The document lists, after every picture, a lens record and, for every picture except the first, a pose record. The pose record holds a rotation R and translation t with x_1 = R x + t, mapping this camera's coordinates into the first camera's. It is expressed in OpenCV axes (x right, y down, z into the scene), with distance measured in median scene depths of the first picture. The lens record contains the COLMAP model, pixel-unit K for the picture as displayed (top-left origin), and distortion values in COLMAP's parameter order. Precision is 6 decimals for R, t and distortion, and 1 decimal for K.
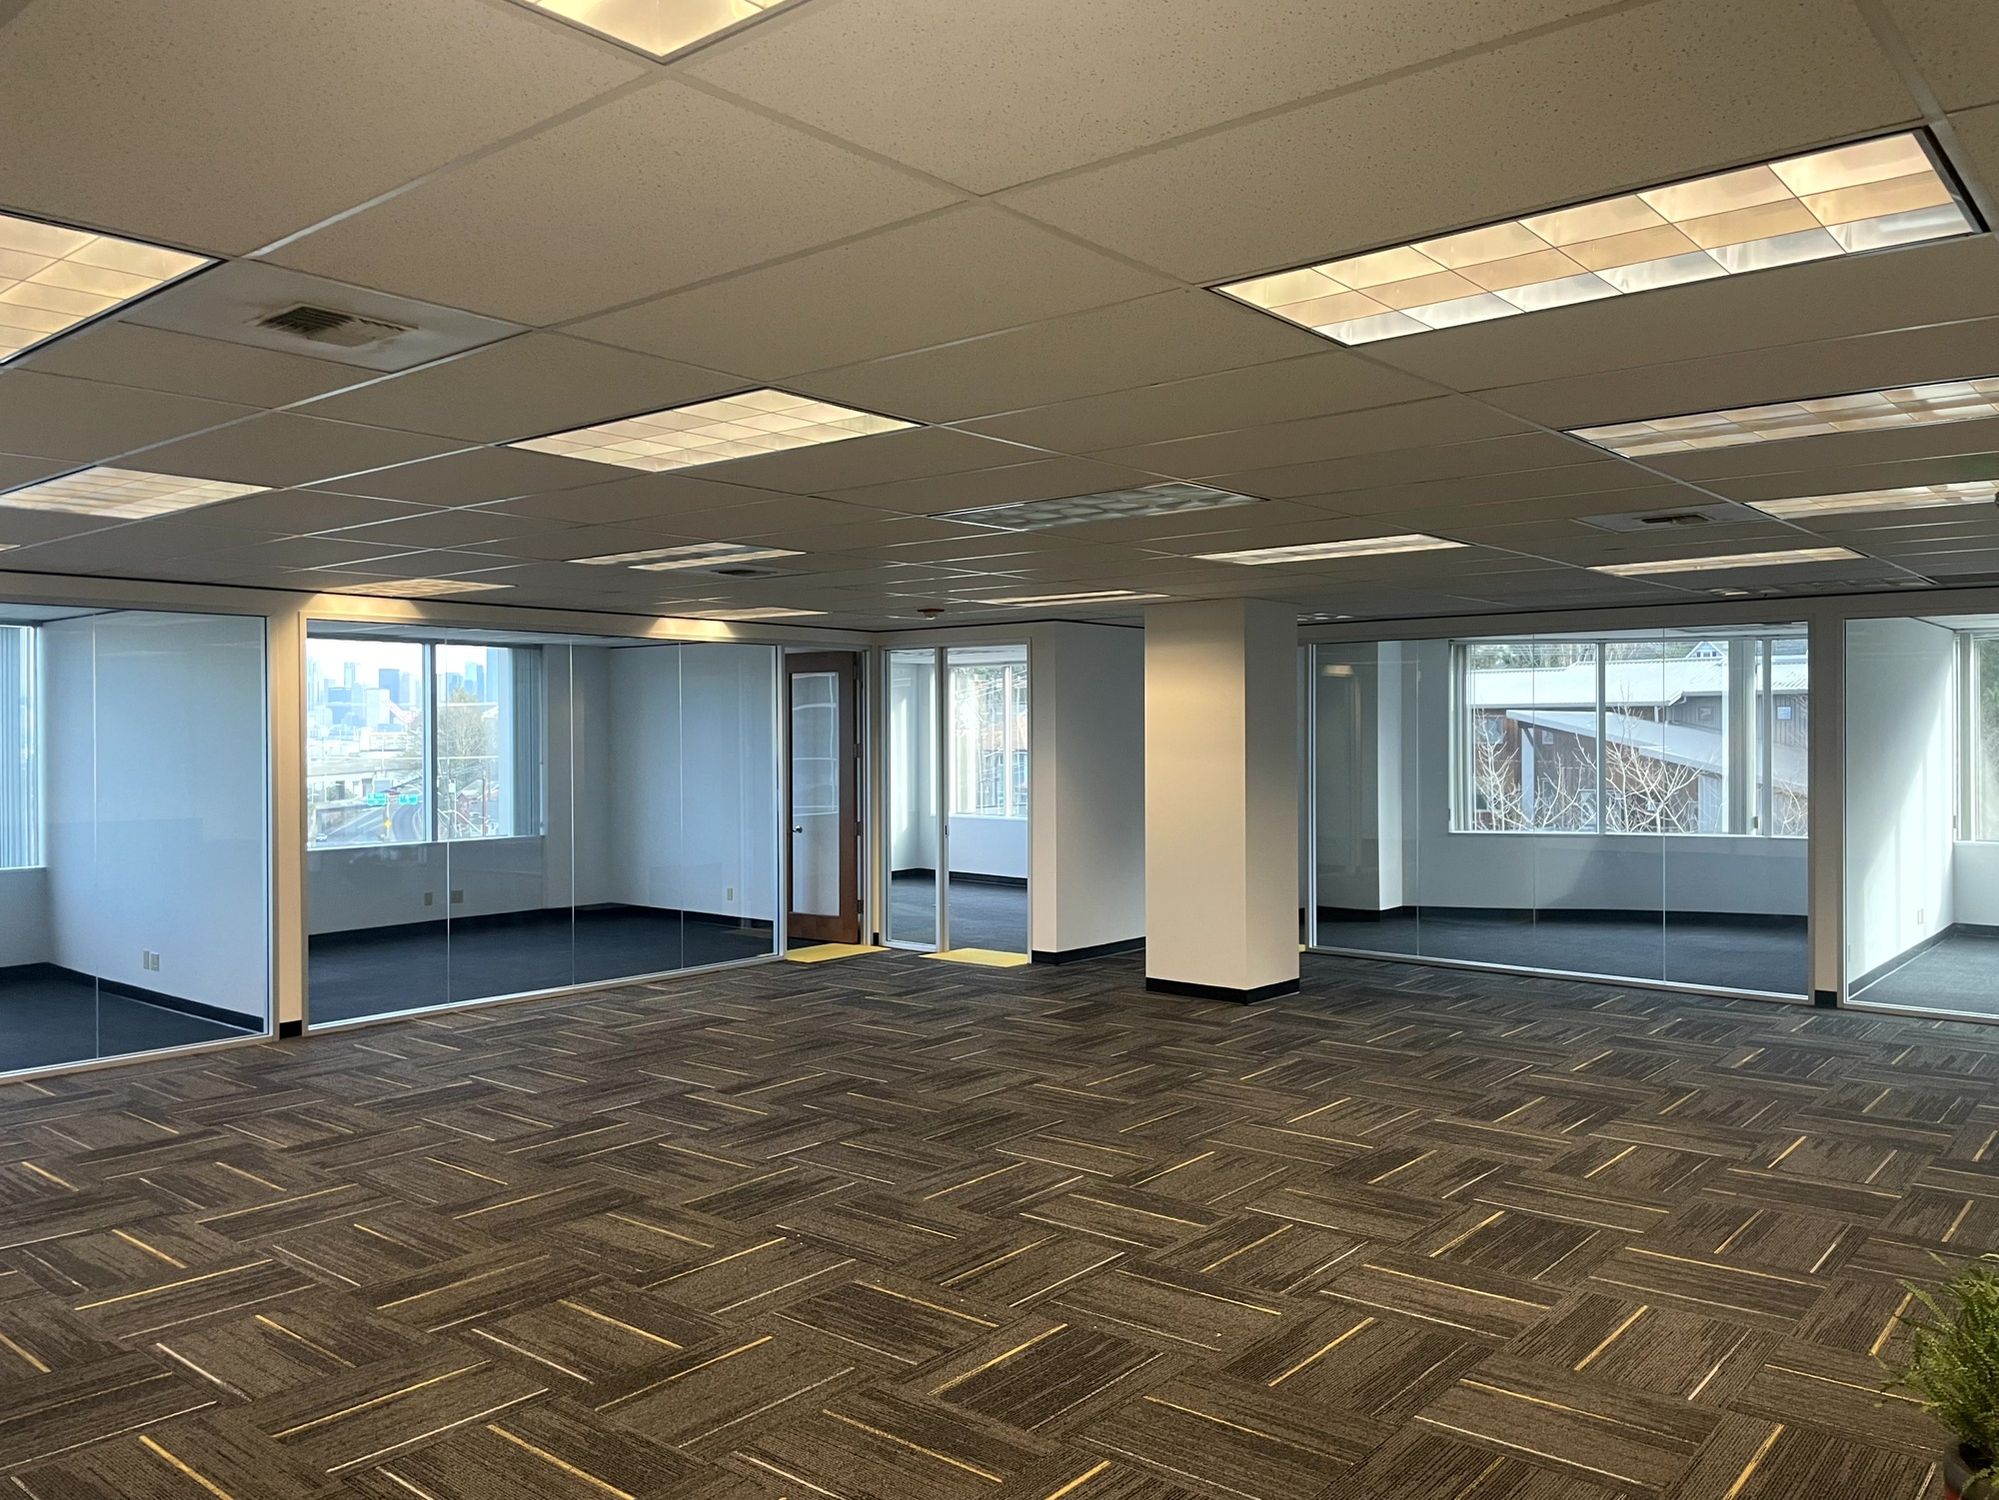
lens RADIAL K [[1518.9, 0, 999.0], [0, 1518.9, 749.0], [0, 0, 1]] dist [0.014703, -0.000927]
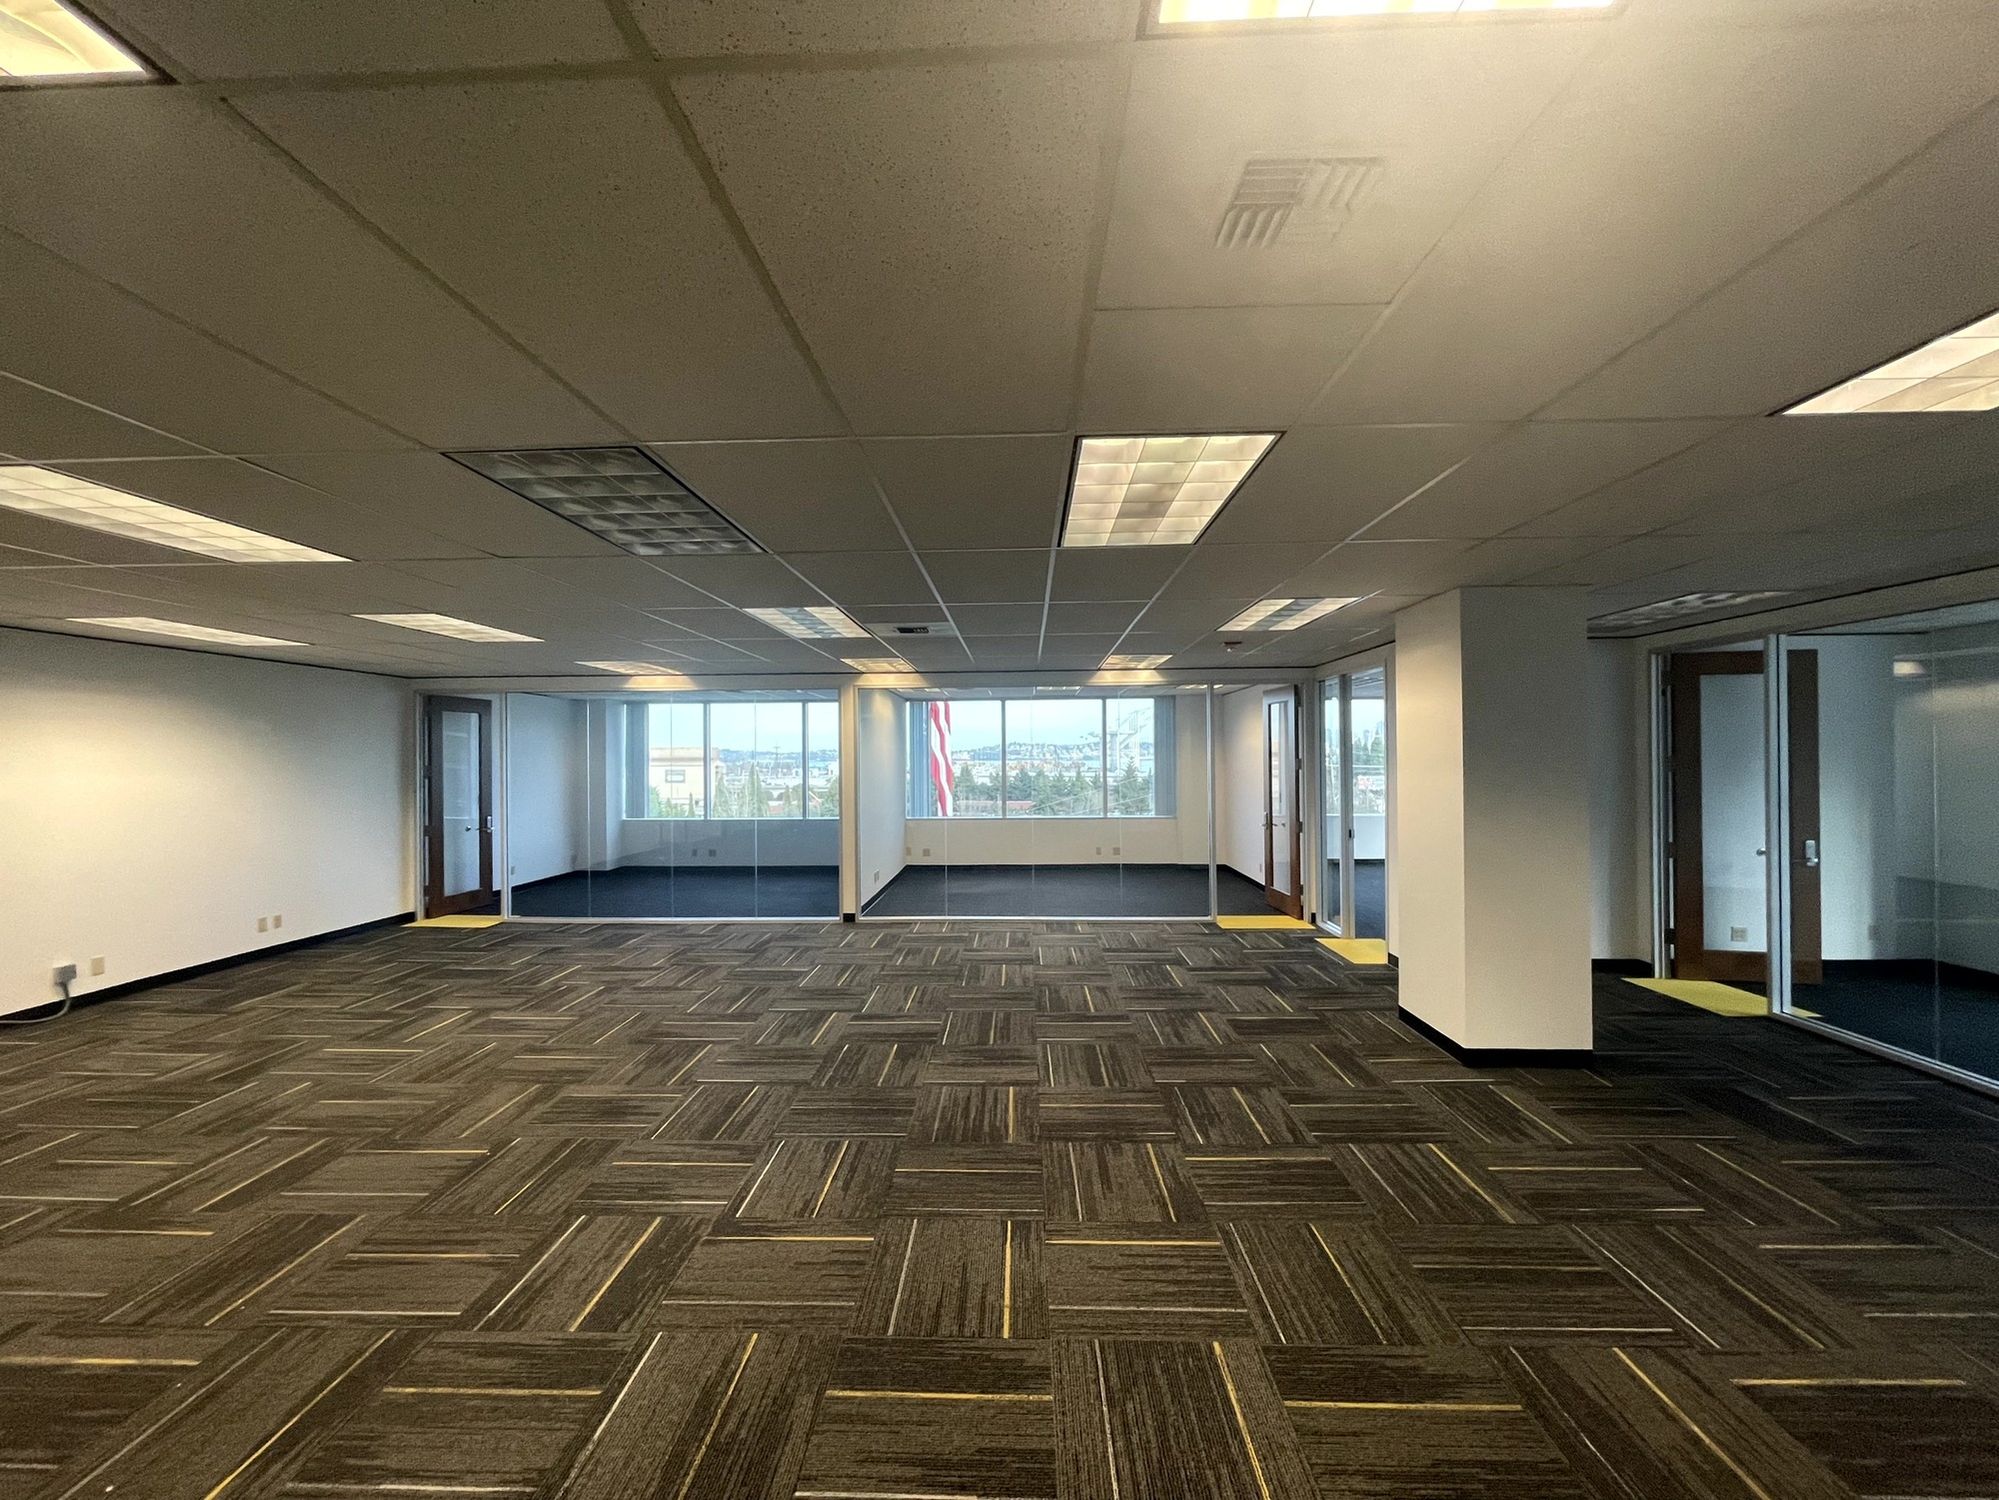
lens RADIAL K [[807.7, 0, 996.5], [0, 807.7, 749.6], [0, 0, 1]] dist [0.000131, -0.000007]
pose [[0.610373, -0.004943, -0.792099, 0.601250], [-0.005396, 0.999931, -0.010398, -0.006143], [0.792096, 0.010620, 0.610305, 0.857768]]
